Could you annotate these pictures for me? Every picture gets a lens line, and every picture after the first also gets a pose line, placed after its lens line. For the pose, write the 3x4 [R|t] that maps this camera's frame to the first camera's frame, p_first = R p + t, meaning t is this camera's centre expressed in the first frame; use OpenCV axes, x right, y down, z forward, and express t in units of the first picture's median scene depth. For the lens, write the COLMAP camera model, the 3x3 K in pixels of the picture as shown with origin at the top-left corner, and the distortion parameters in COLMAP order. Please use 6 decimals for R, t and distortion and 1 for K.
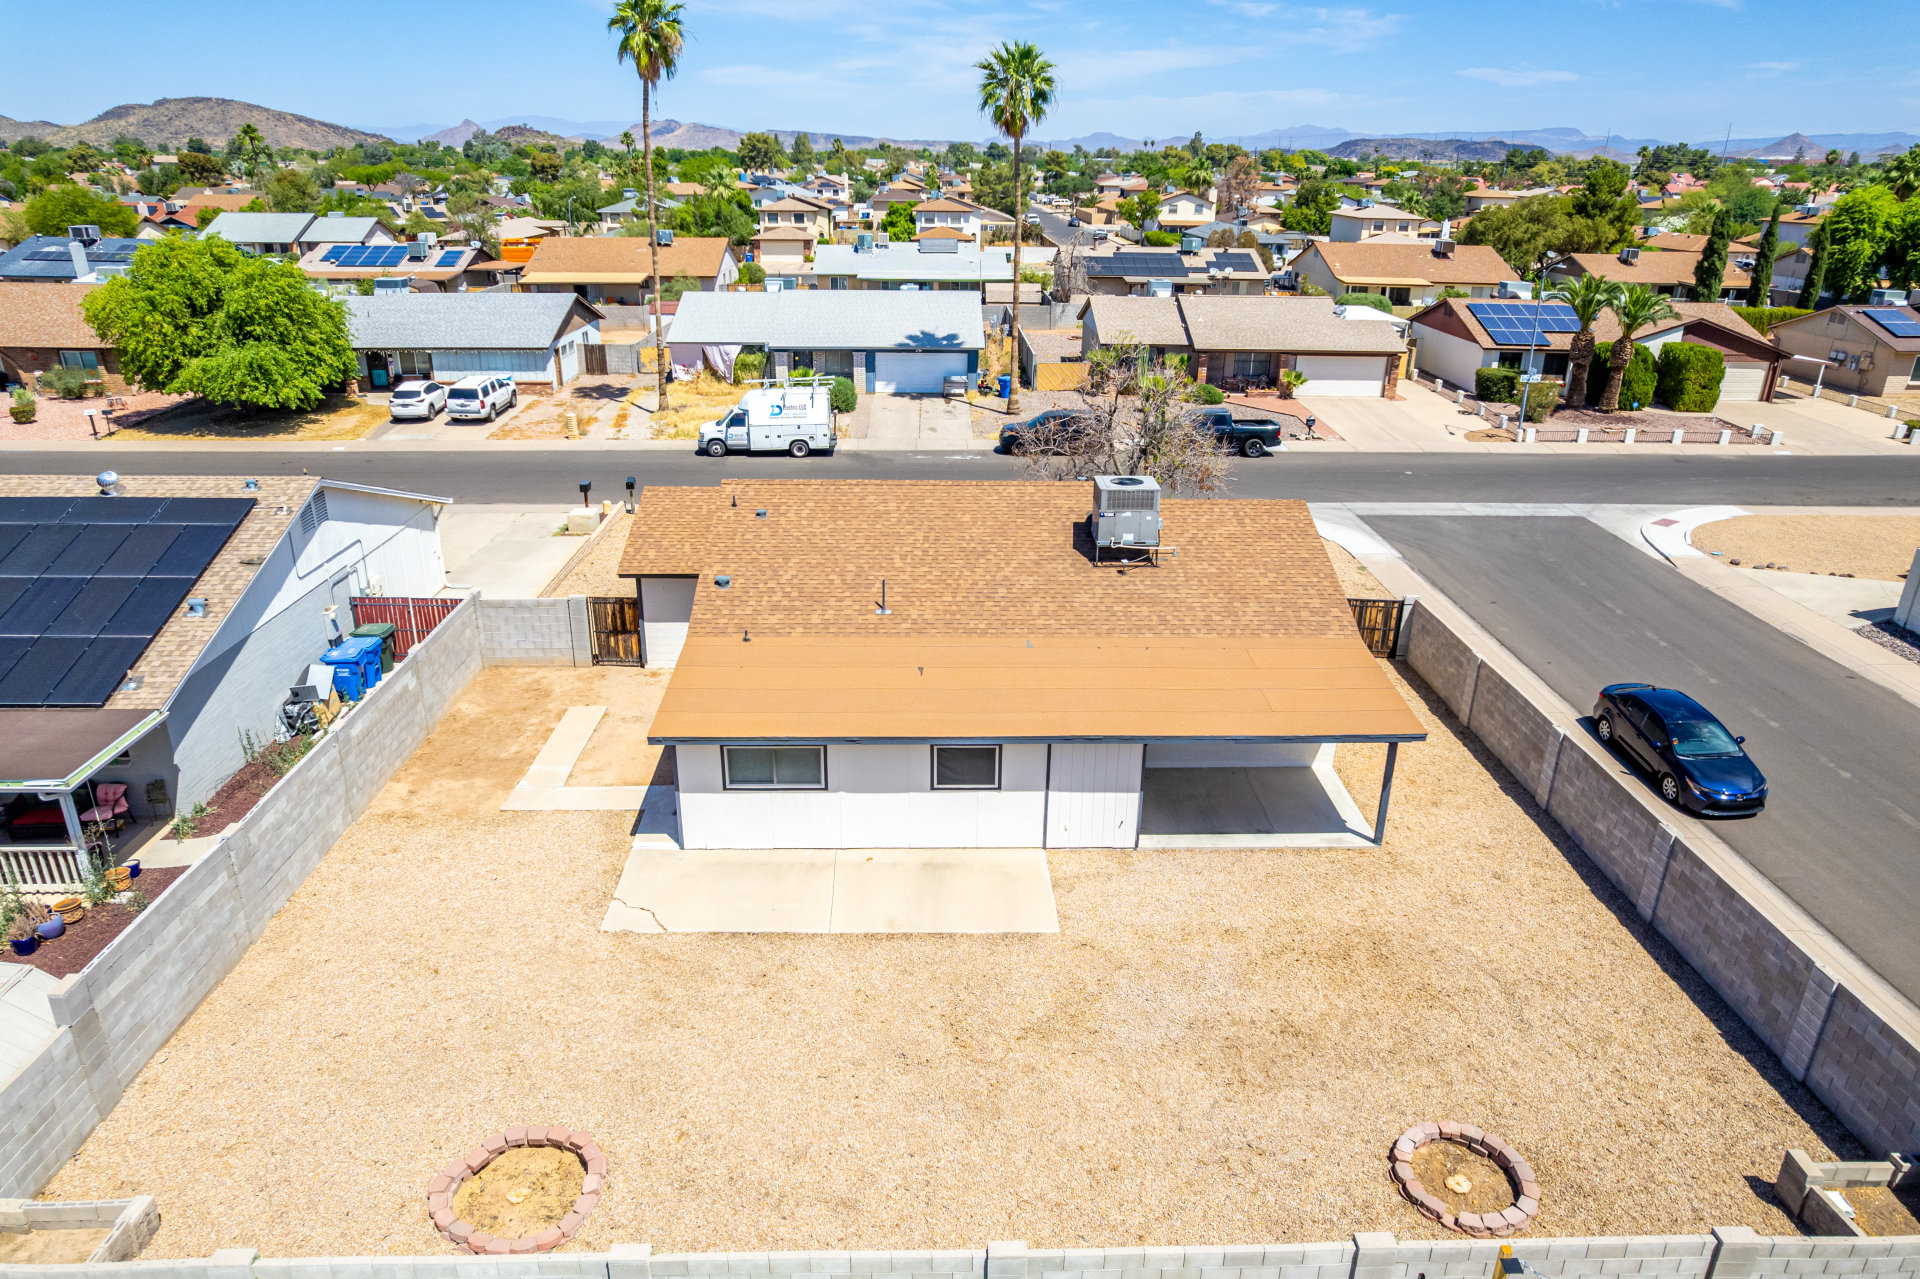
lens RADIAL K [[1229.7, 0, 963.4], [0, 1229.7, 634.9], [0, 0, 1]] dist [-0.074341, 0.069173]
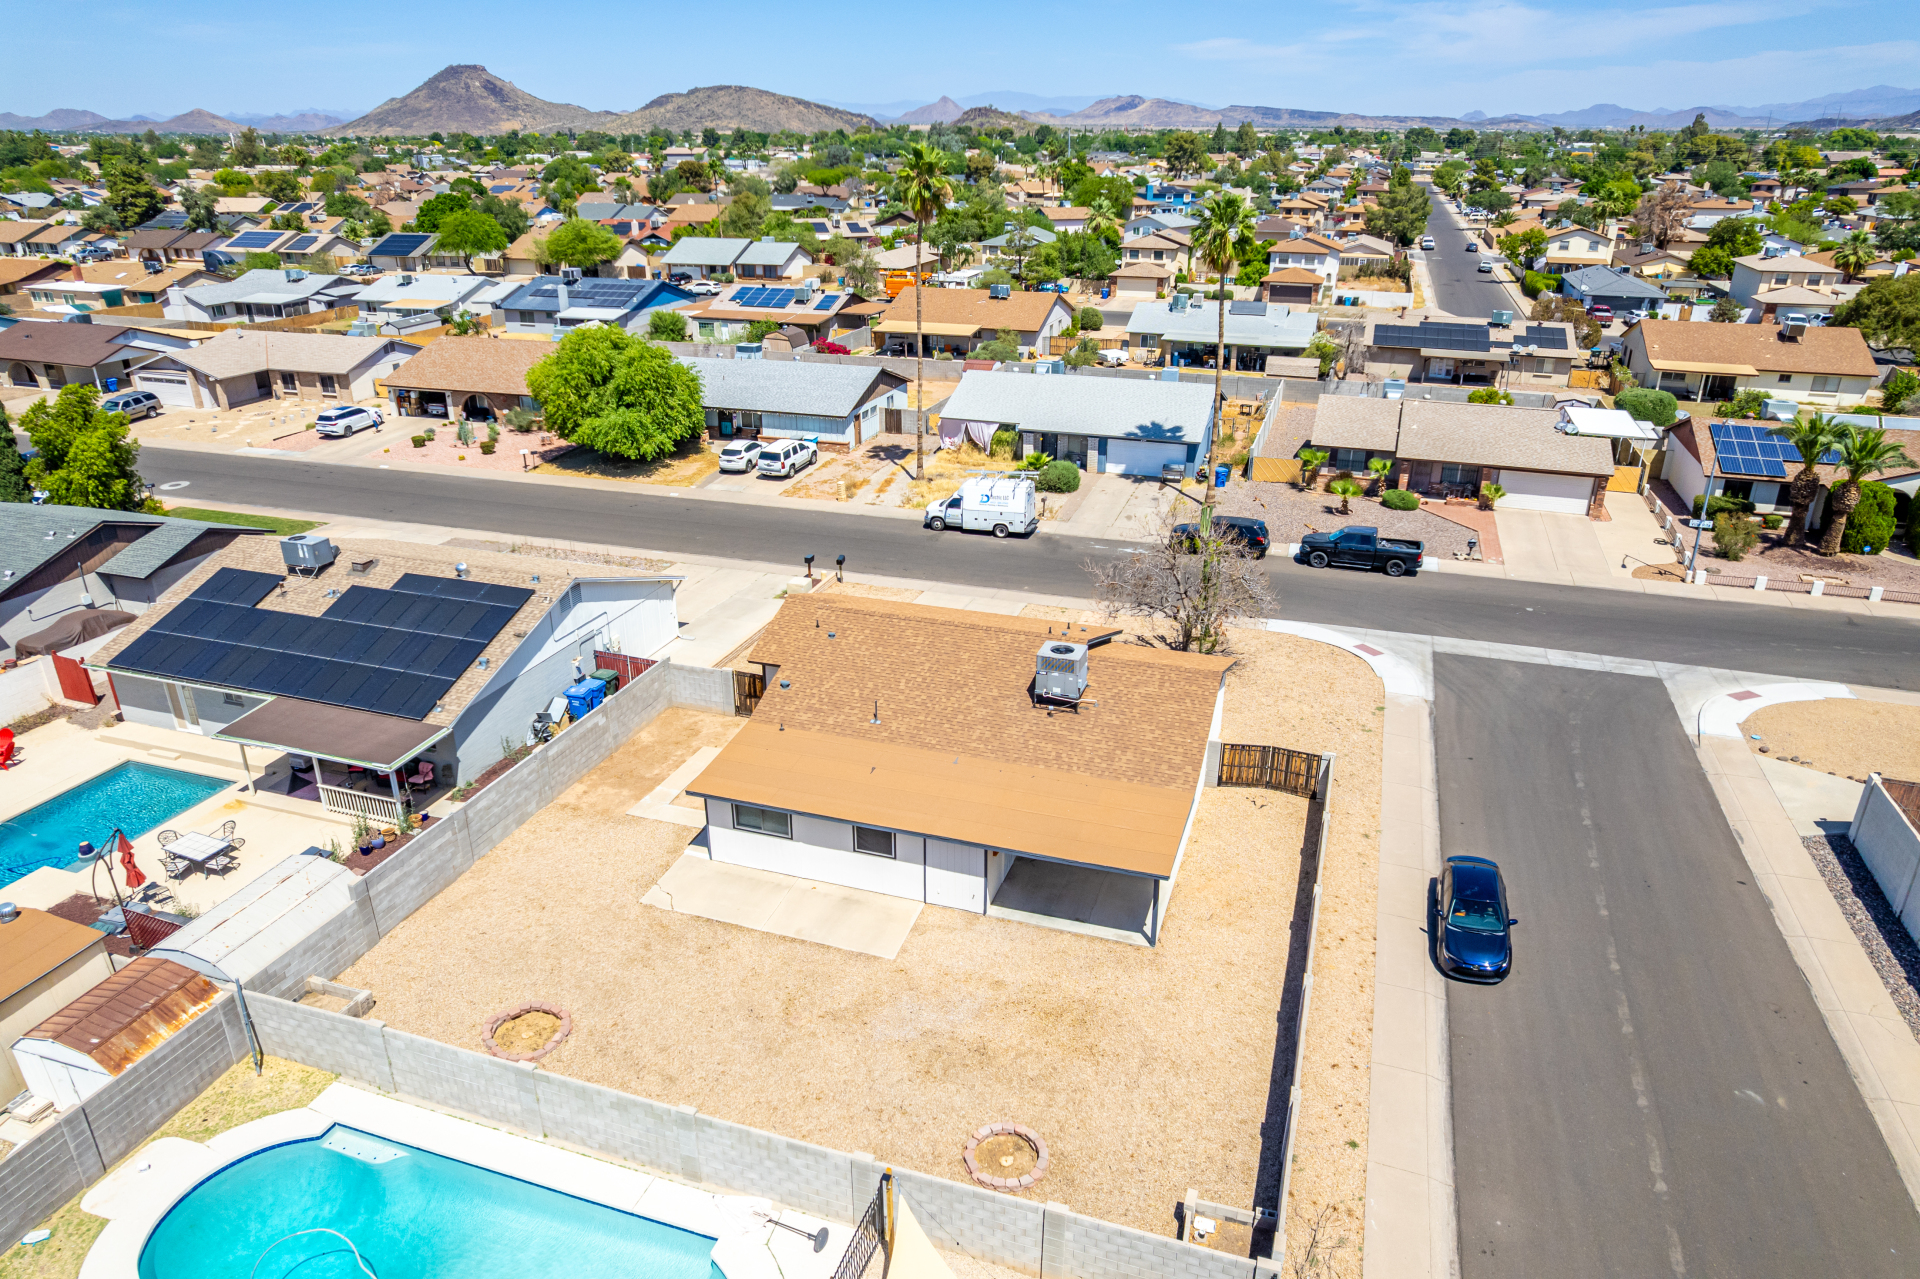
lens RADIAL K [[1229.7, 0, 962.4], [0, 1229.7, 636.0], [0, 0, 1]] dist [-0.074341, 0.069173]
pose [[0.939455, 0.121424, -0.320437, 0.299727], [-0.115307, 0.992600, 0.038073, -0.115175], [0.322689, 0.001181, 0.946504, -0.217533]]
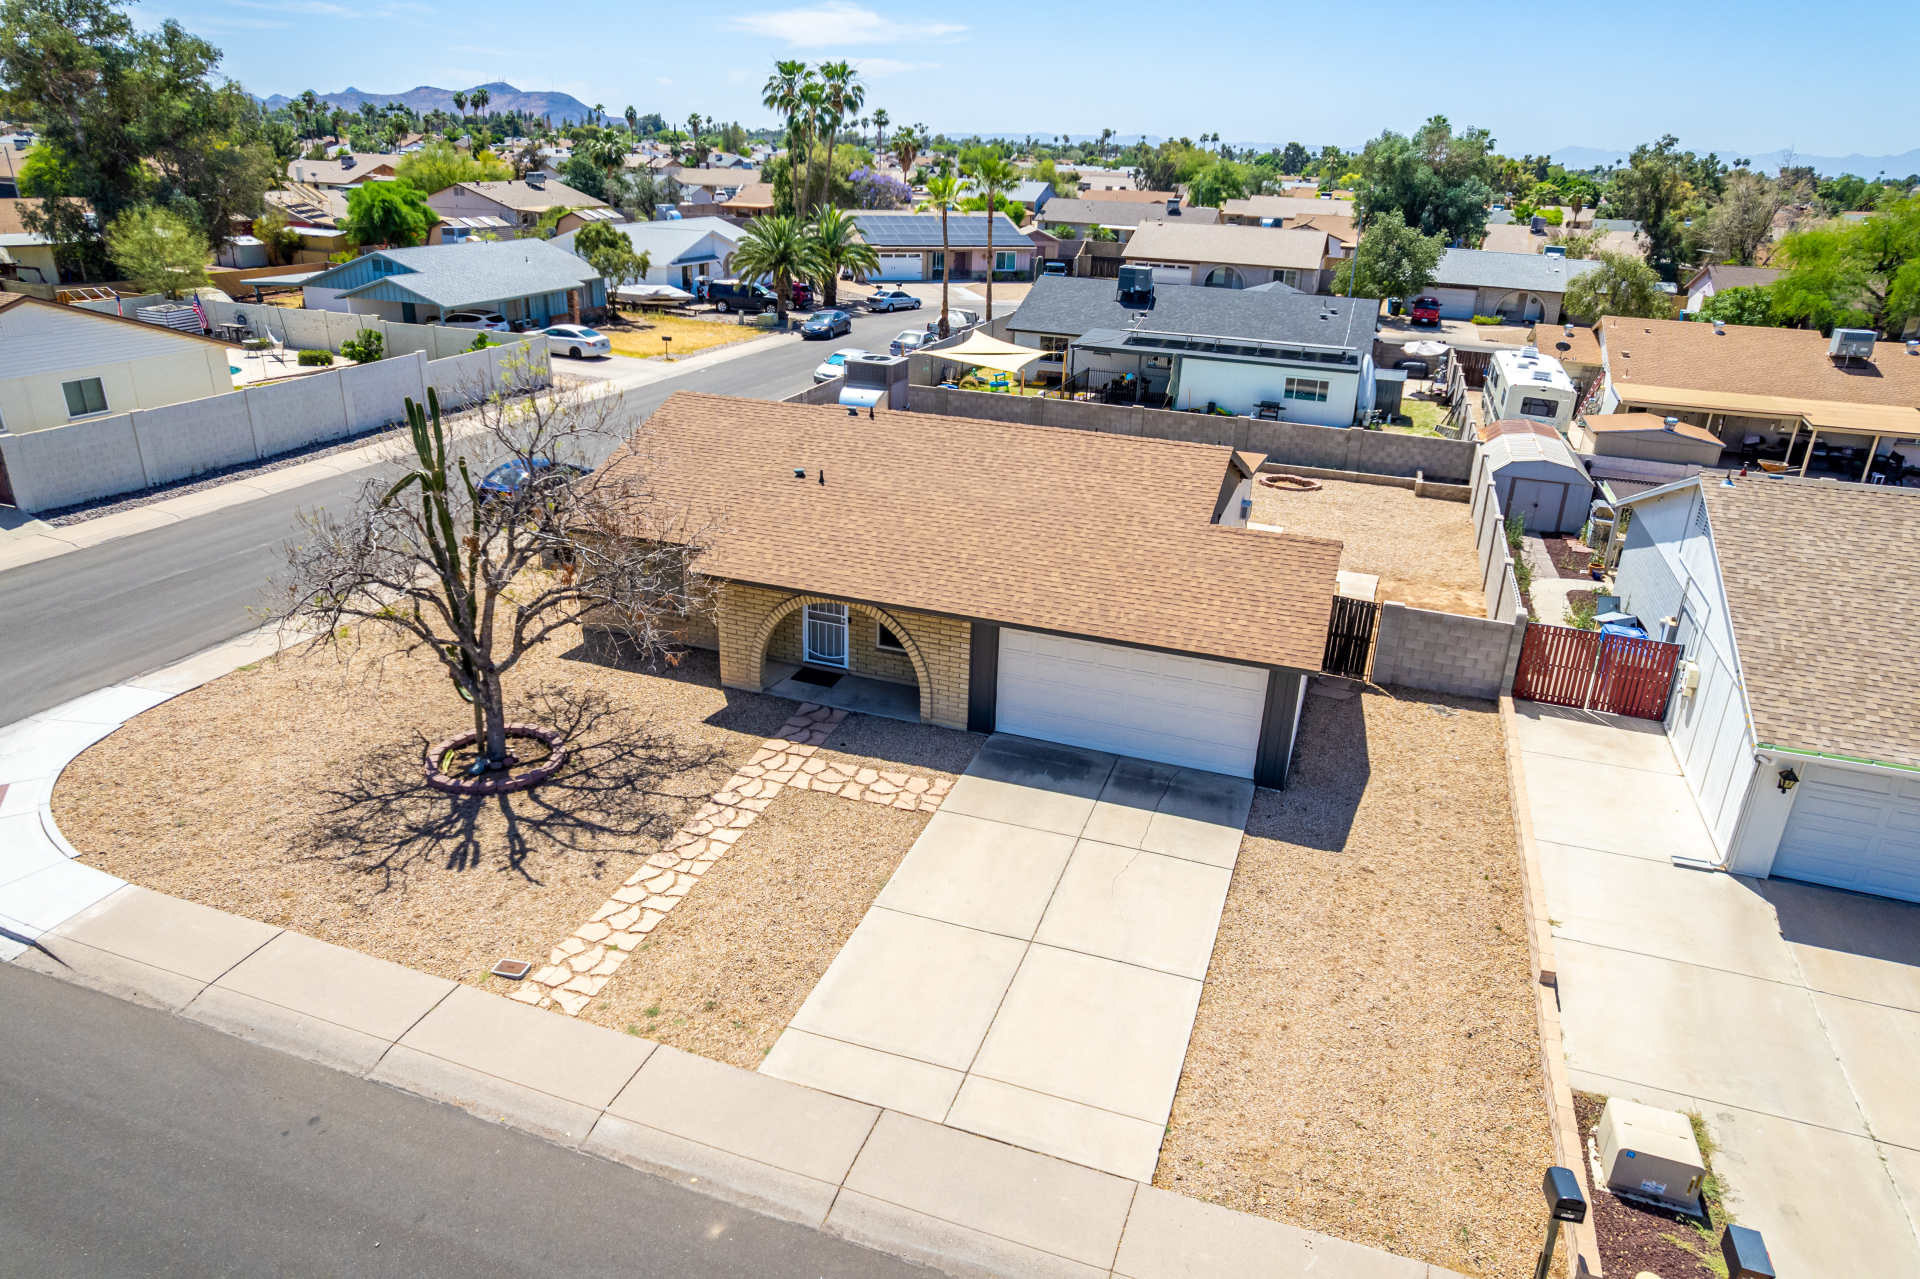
lens RADIAL K [[1229.7, 0, 962.0], [0, 1229.7, 634.8], [0, 0, 1]] dist [-0.074341, 0.069173]
pose [[-0.933477, -0.175143, 0.312964, -0.219812], [0.087364, 0.735308, 0.672079, -0.446086], [-0.347835, 0.654712, -0.671091, 1.223497]]
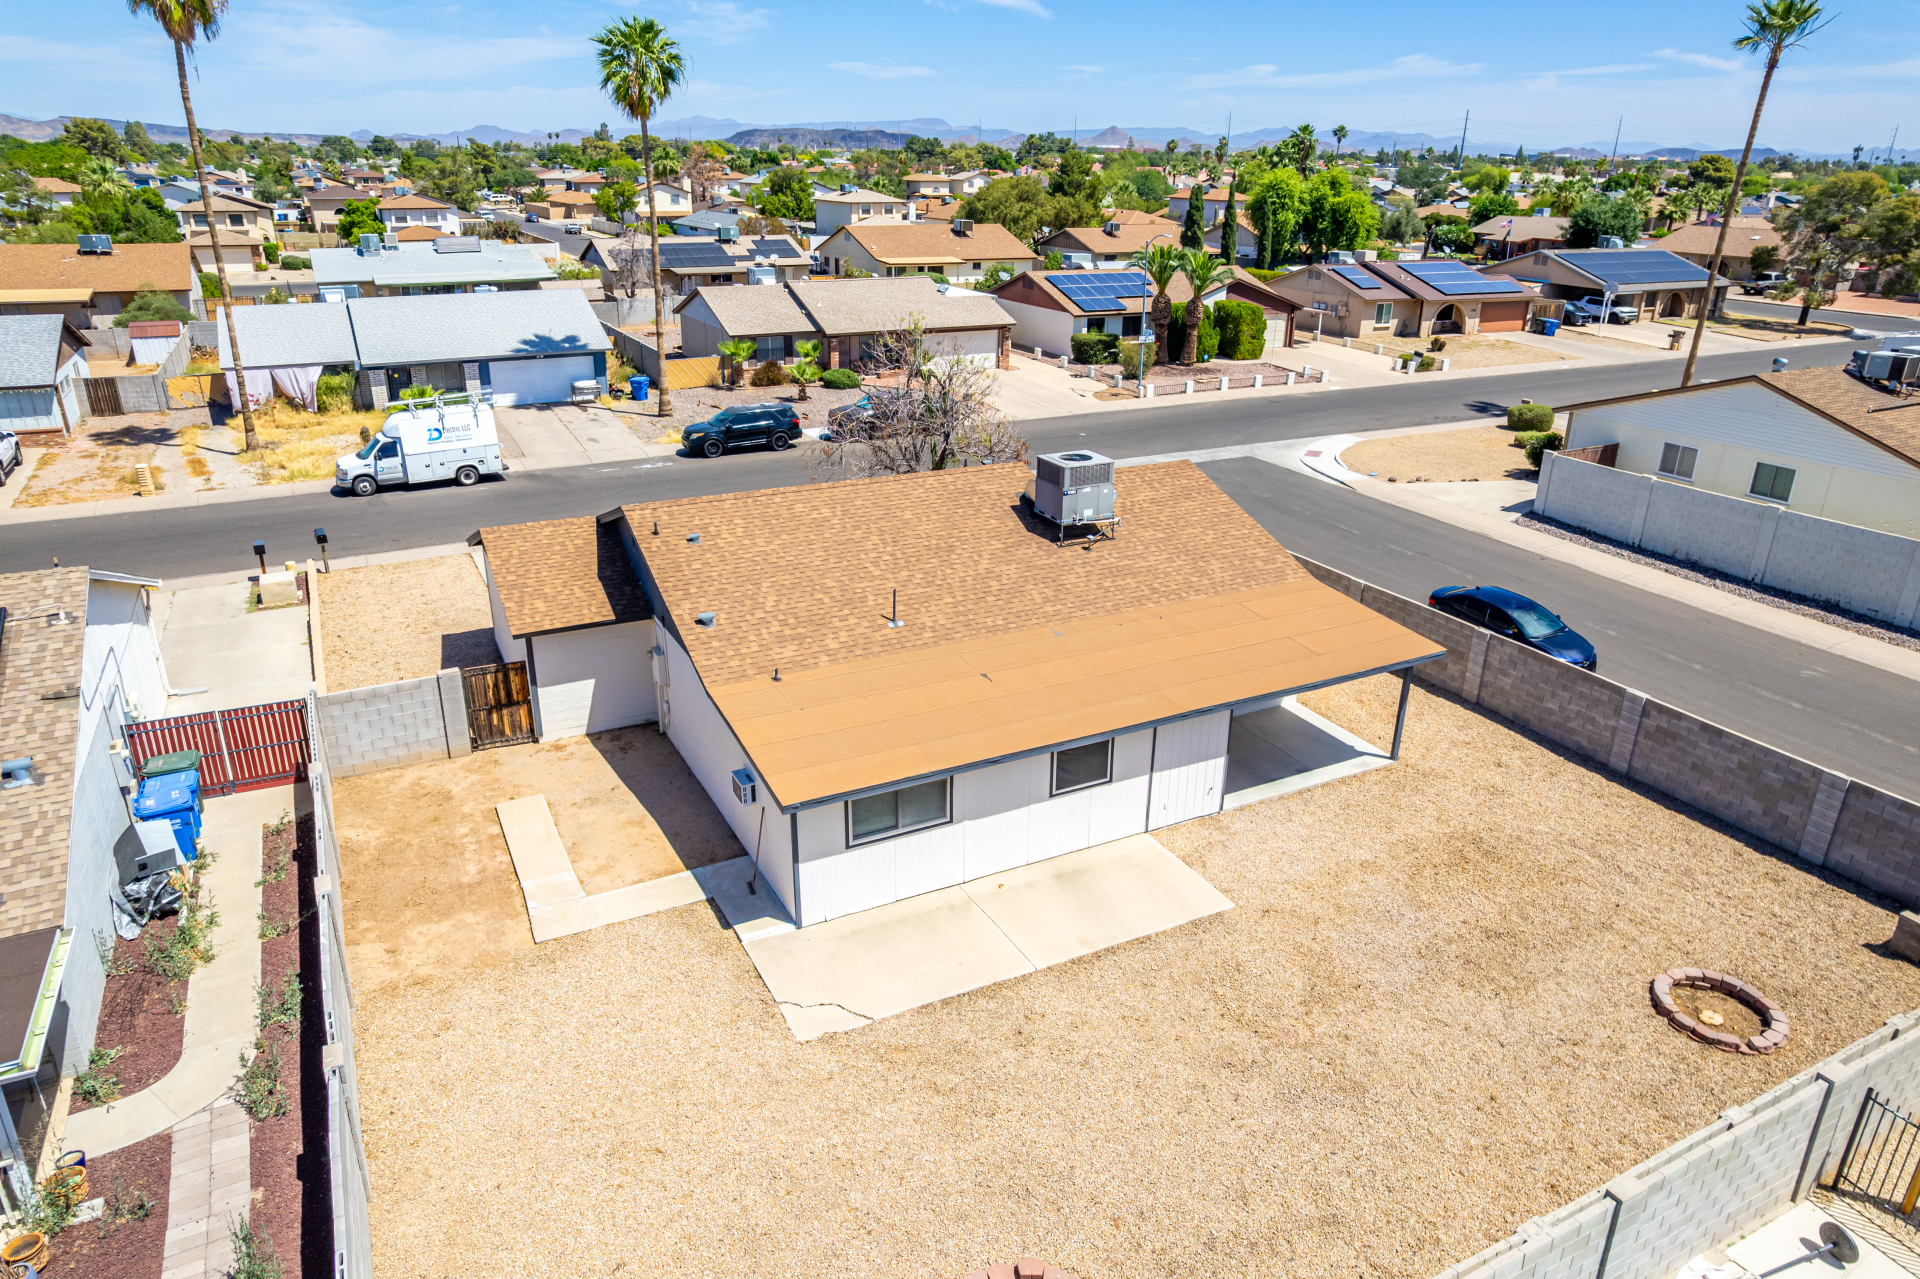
lens RADIAL K [[1229.7, 0, 963.2], [0, 1229.7, 636.0], [0, 0, 1]] dist [-0.074341, 0.069173]
pose [[0.898168, -0.161343, 0.408978, -0.241896], [0.158462, 0.986506, 0.041178, -0.024402], [-0.410103, 0.027823, 0.911615, 0.088454]]
